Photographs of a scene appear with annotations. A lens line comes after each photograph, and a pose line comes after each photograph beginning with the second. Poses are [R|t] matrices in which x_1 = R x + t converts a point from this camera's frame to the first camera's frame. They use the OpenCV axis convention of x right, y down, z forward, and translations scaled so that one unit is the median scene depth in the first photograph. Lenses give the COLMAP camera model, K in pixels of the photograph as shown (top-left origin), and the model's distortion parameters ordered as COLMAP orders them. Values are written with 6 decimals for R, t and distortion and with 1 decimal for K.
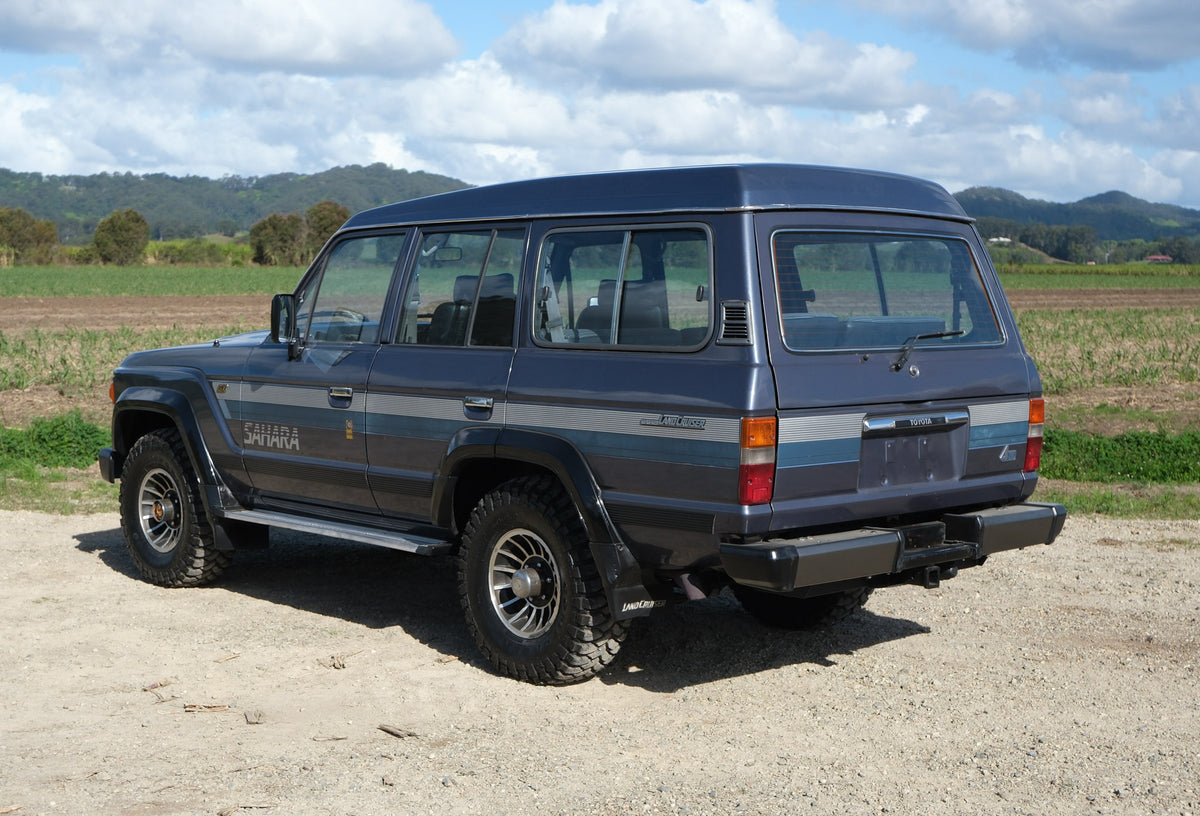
lens RADIAL K [[1767.8, 0, 600.6], [0, 1767.8, 431.6], [0, 0, 1]] dist [0.007713, 0.000000]
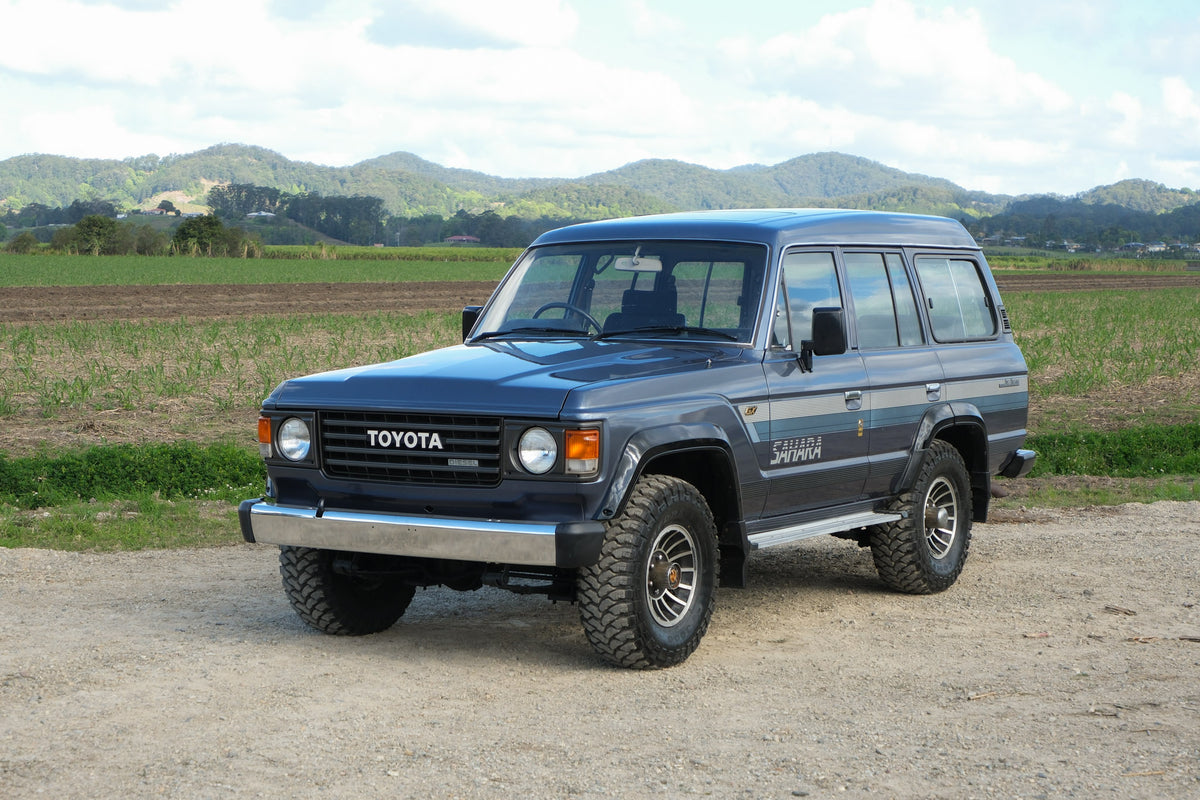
lens RADIAL K [[2294.1, 0, 600.1], [0, 2294.1, 406.4], [0, 0, 1]] dist [-0.061448, 0.000000]
pose [[-0.258068, -0.062099, 0.964129, -1.593982], [0.068775, 0.994220, 0.082447, -0.154876], [-0.963676, 0.087585, -0.252305, 1.628938]]
